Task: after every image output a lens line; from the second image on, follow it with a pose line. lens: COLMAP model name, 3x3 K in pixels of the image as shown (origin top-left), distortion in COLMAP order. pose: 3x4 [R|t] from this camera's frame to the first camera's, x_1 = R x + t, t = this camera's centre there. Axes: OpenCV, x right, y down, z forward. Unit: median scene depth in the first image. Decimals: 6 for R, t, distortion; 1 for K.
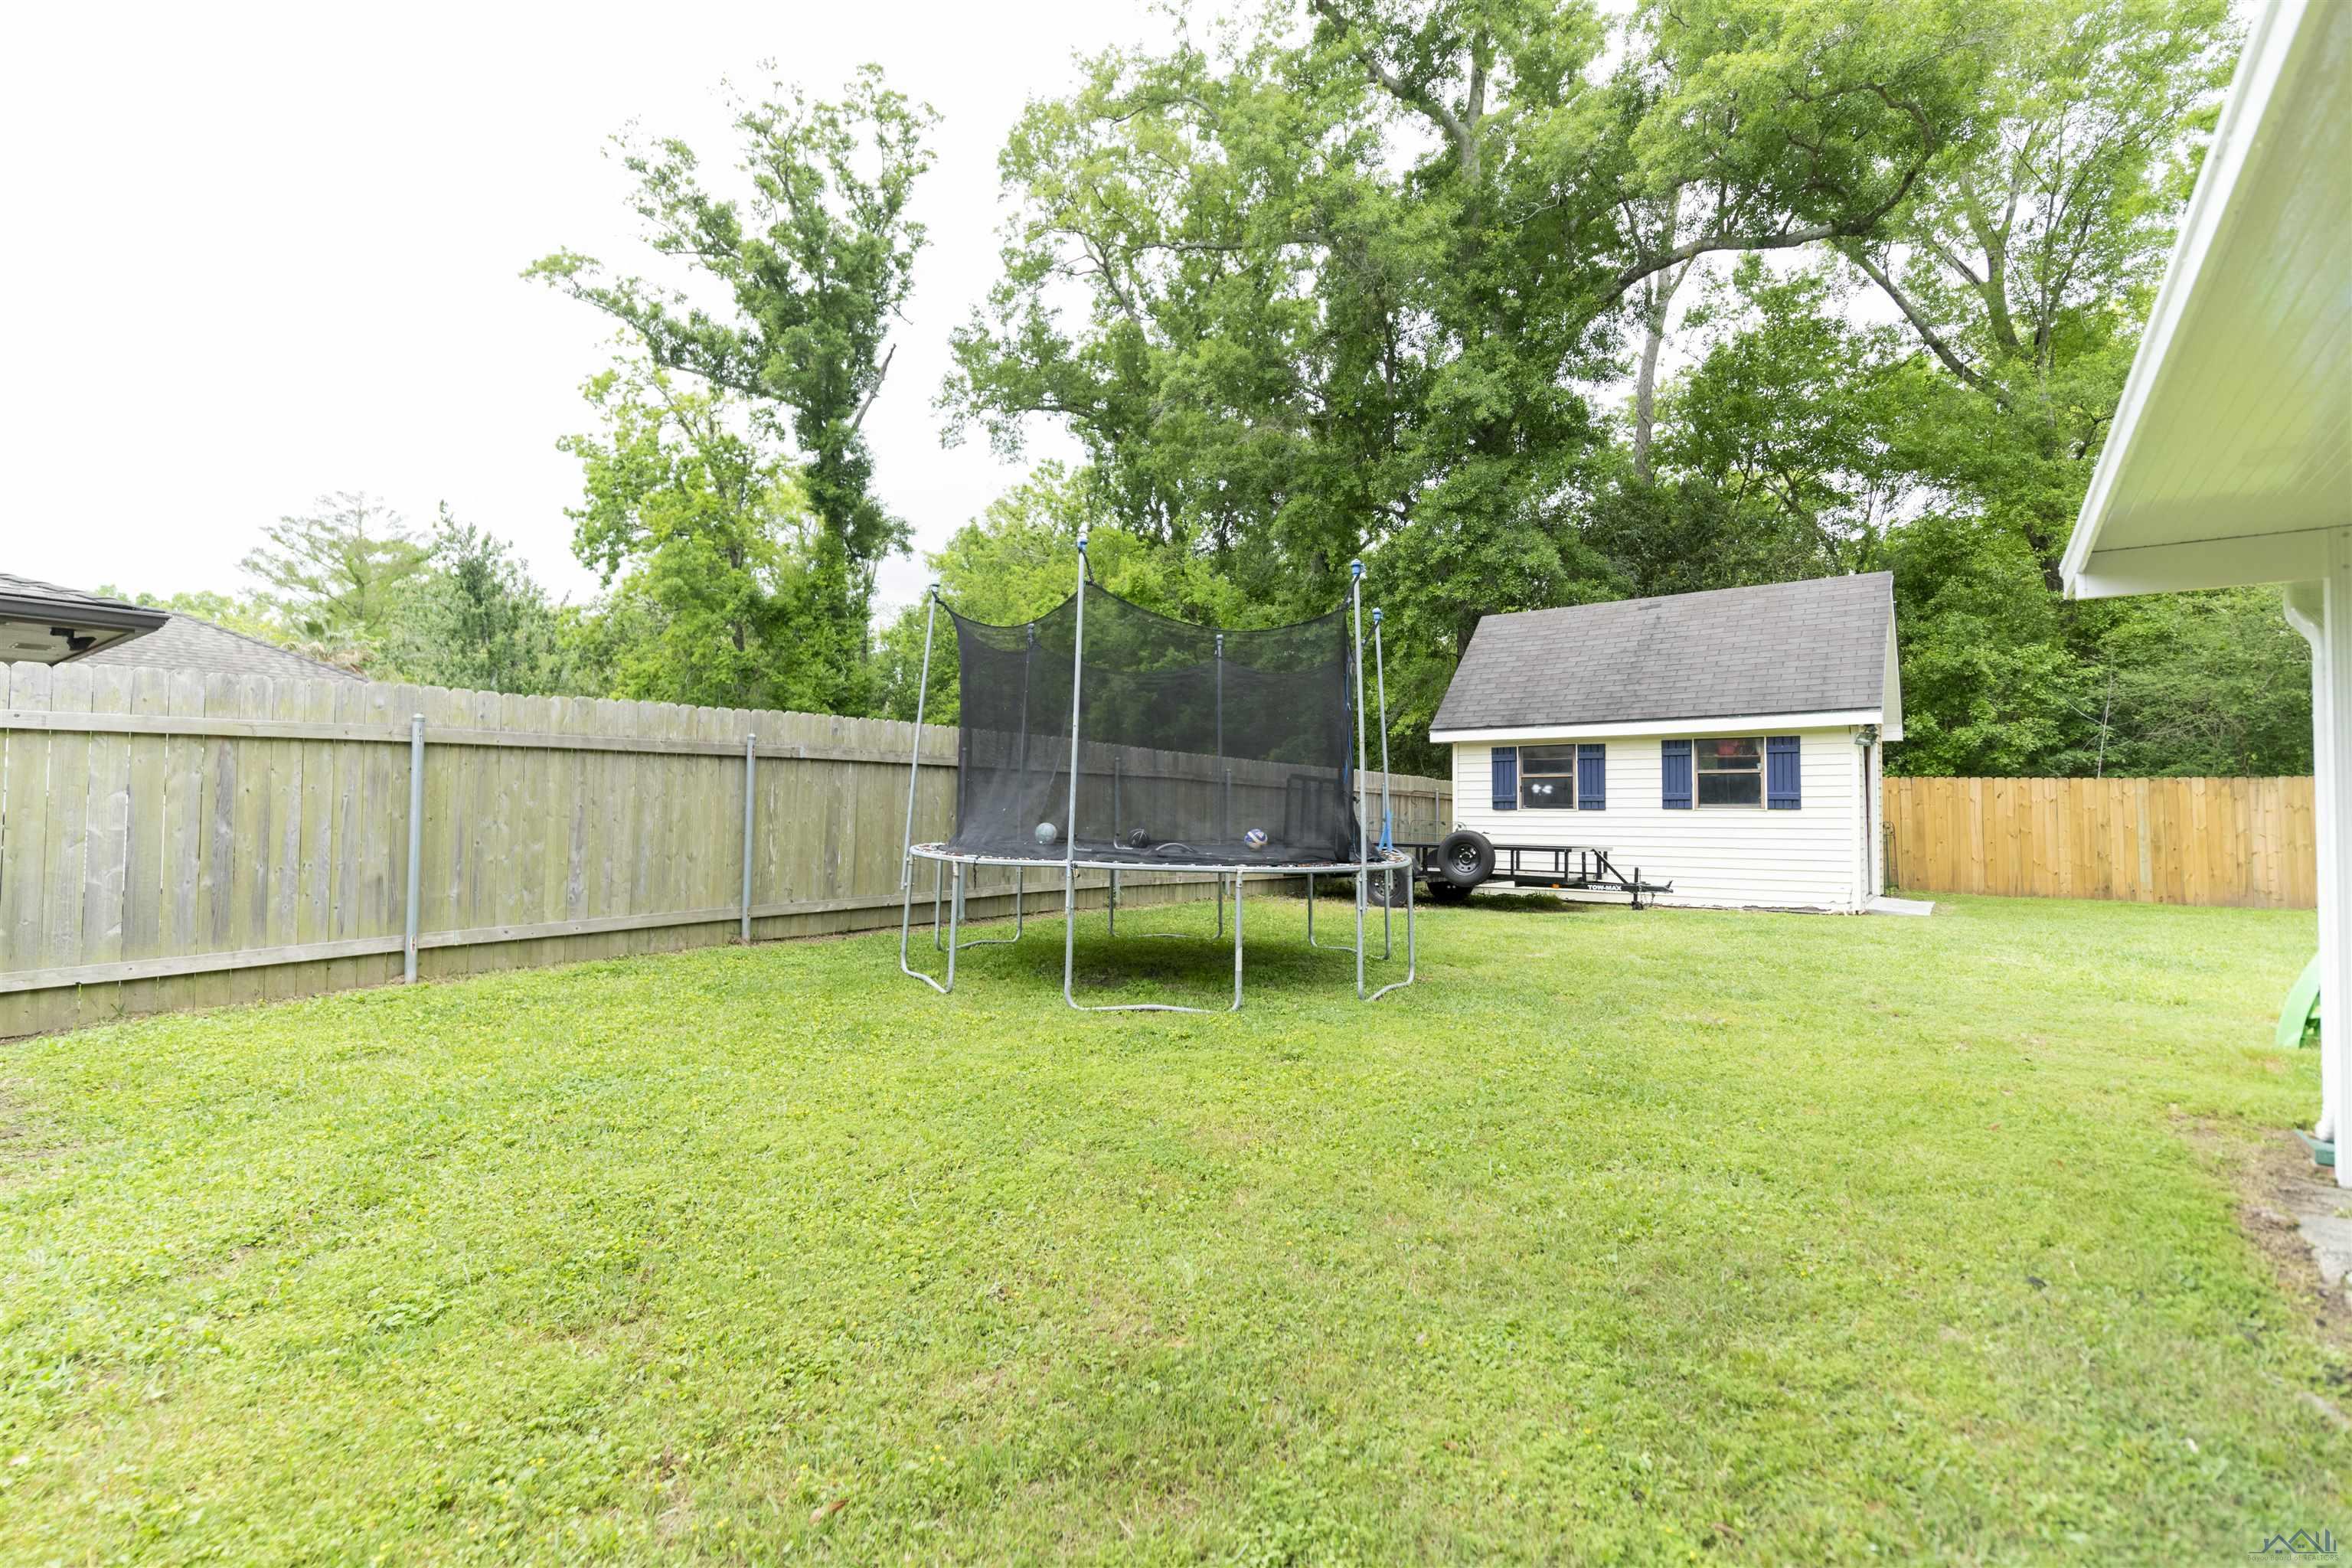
lens RADIAL K [[1043.1, 0, 1175.5], [0, 1043.1, 780.1], [0, 0, 1]] dist [0.001163, -0.000486]
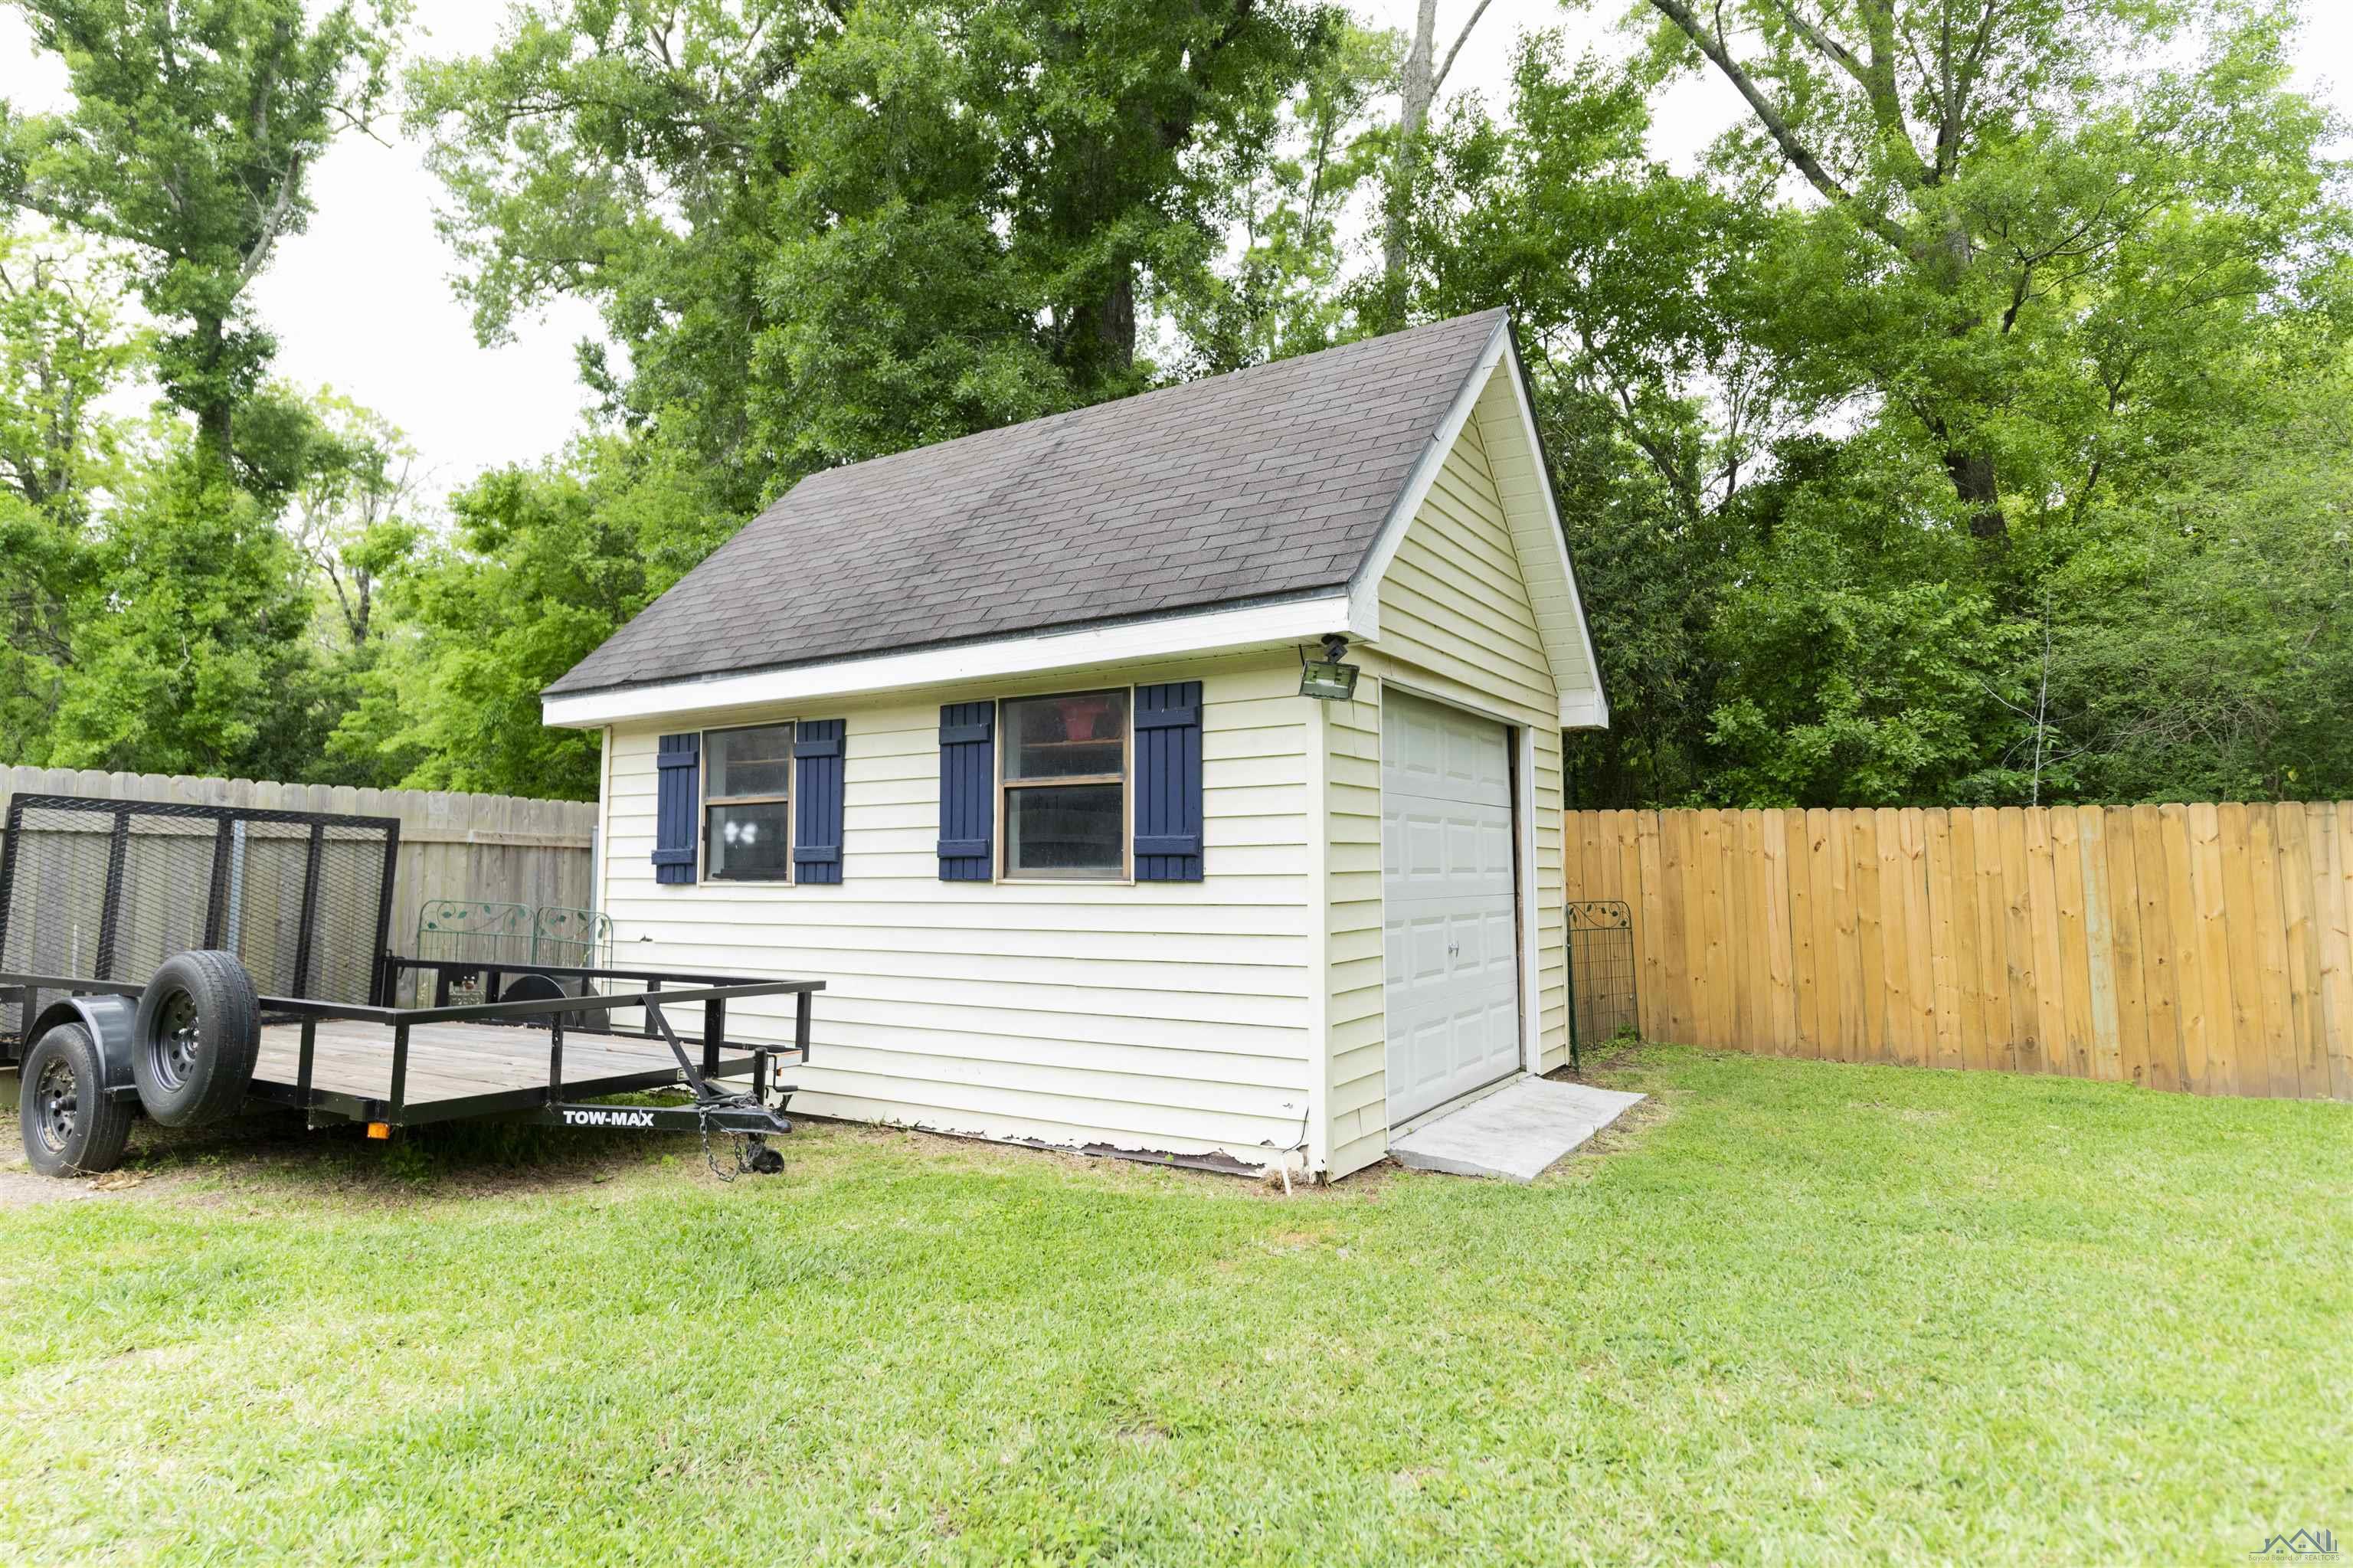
lens RADIAL K [[1248.4, 0, 1176.5], [0, 1248.4, 784.0], [0, 0, 1]] dist [0.003992, 0.000860]
pose [[0.995545, 0.000774, 0.094286, 0.465016], [0.003302, 0.999067, -0.043069, 0.010795], [-0.094232, 0.043189, 0.994613, 0.480508]]
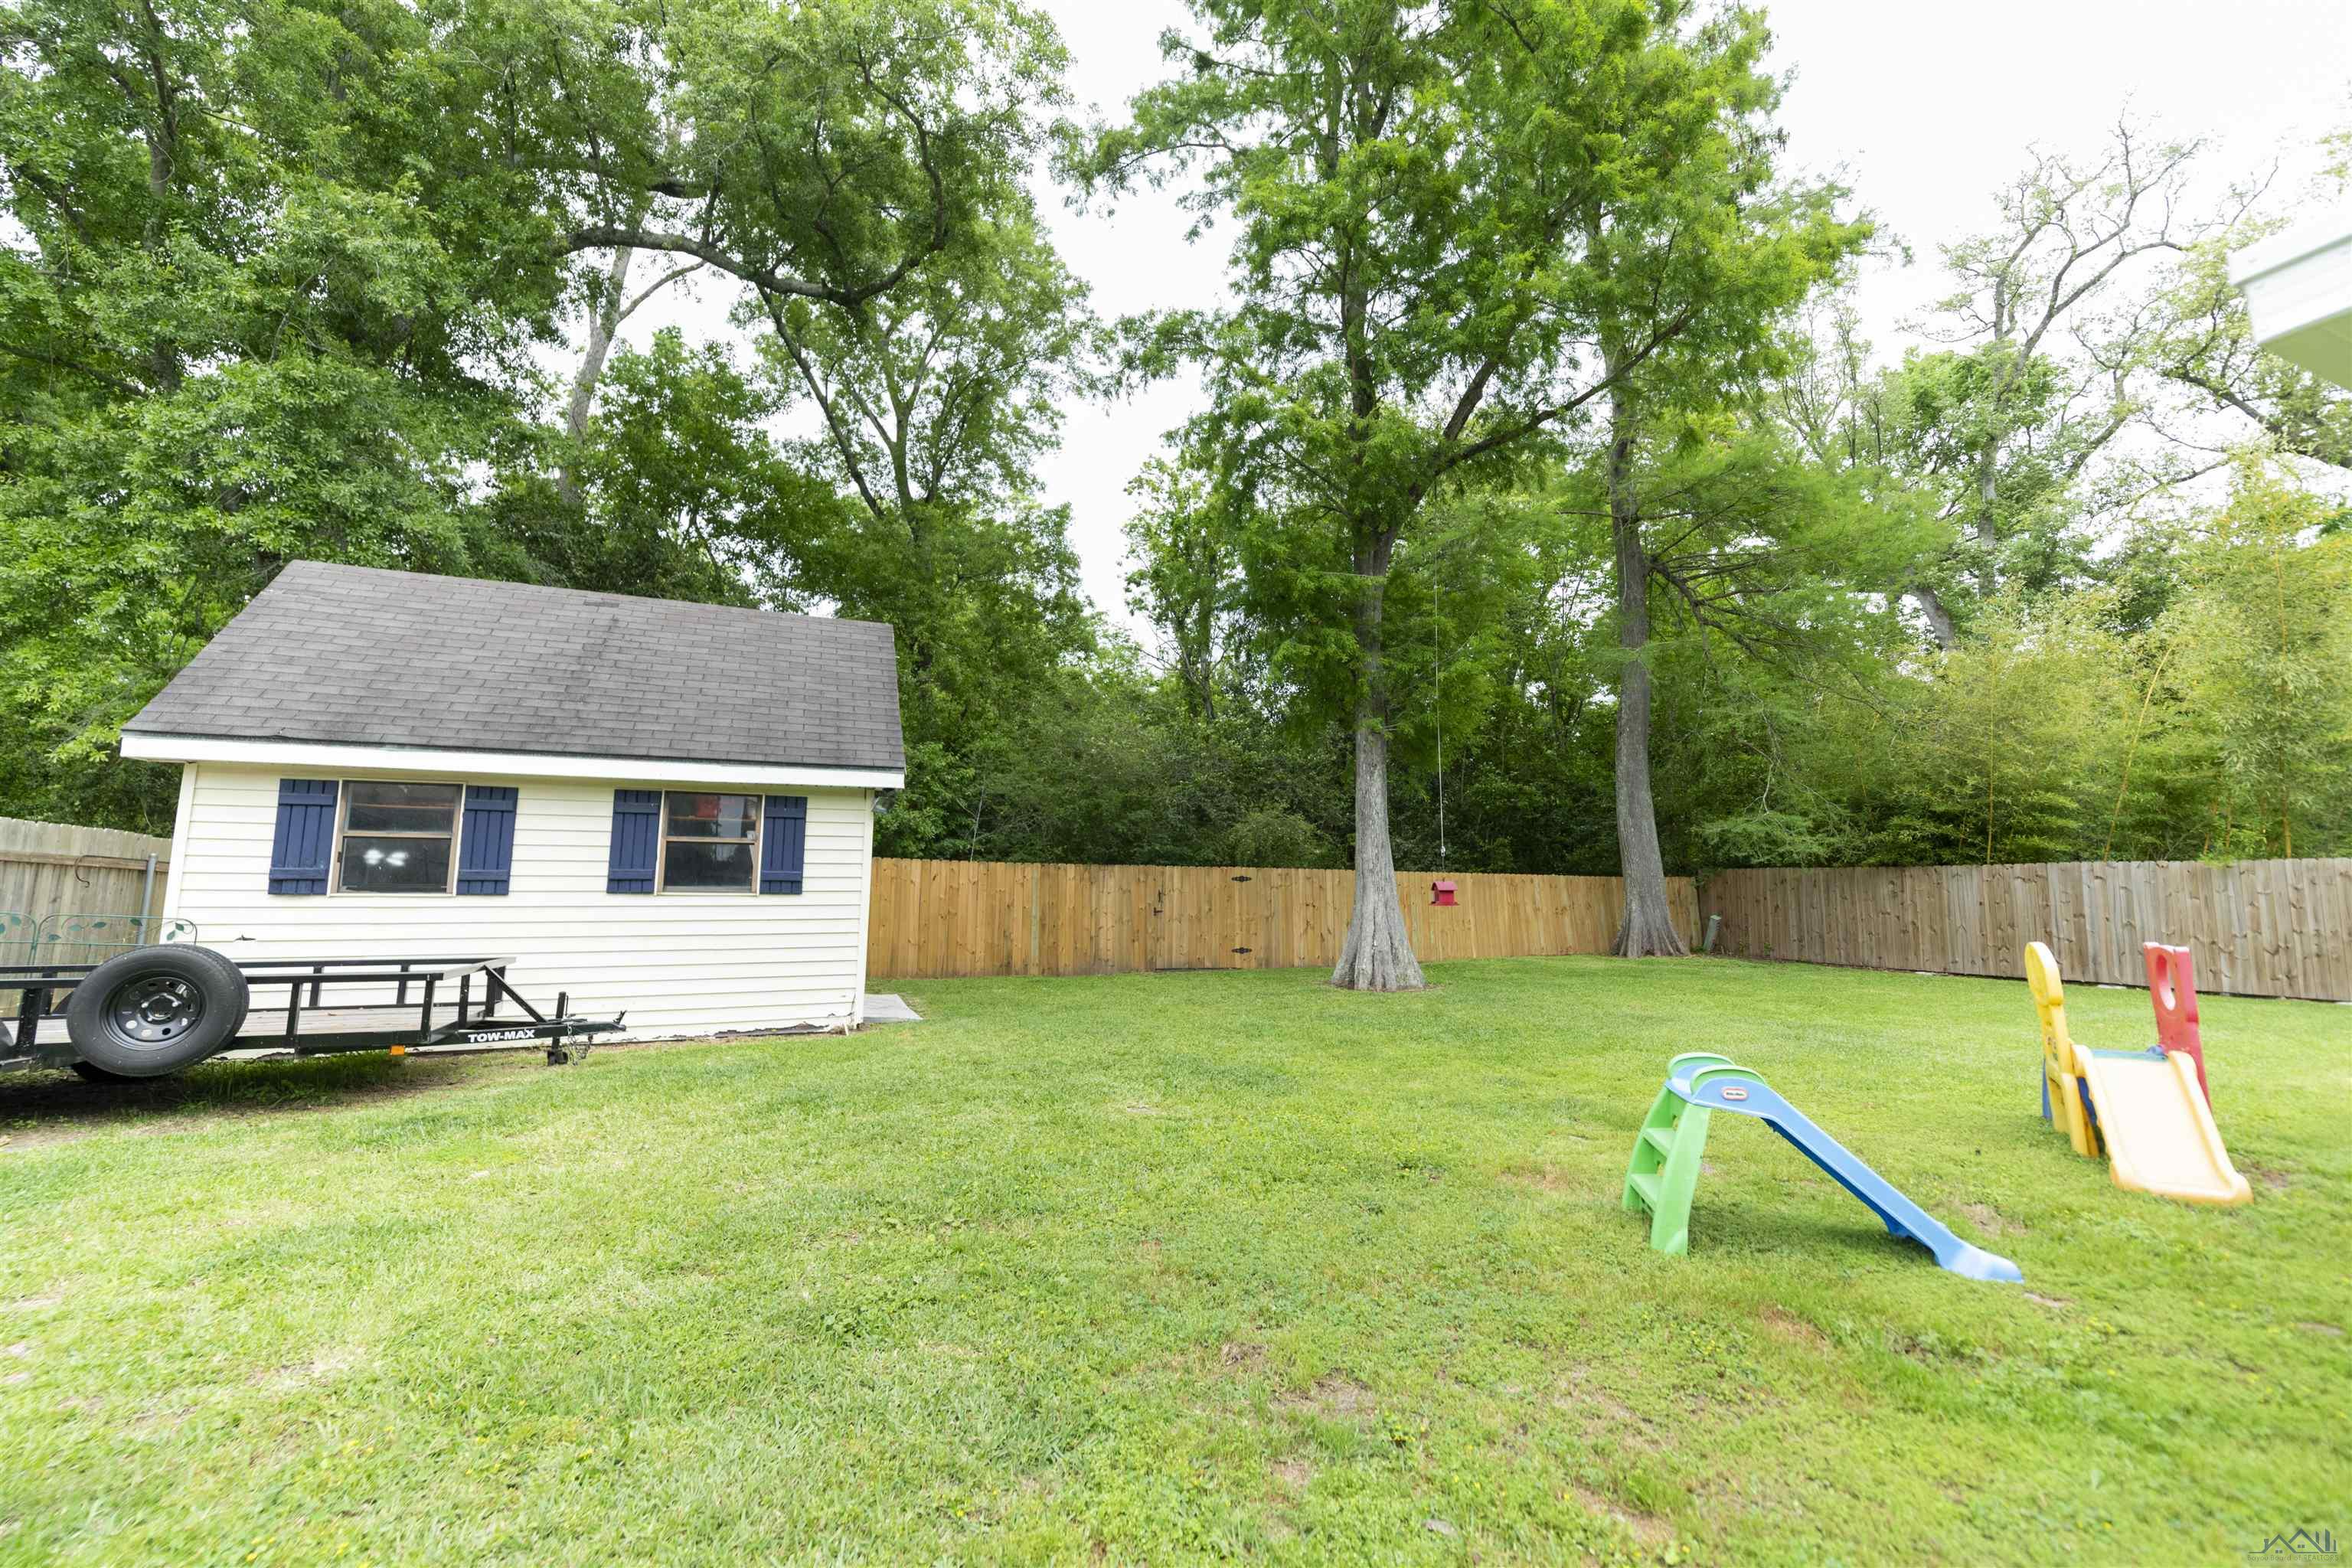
lens RADIAL K [[933.8, 0, 1165.2], [0, 933.8, 772.1], [0, 0, 1]] dist [0.000500, -0.000249]
pose [[0.510175, 0.107622, 0.853311, 0.124022], [-0.027612, 0.993678, -0.108817, 0.005521], [-0.859627, 0.031954, 0.509922, 0.360225]]
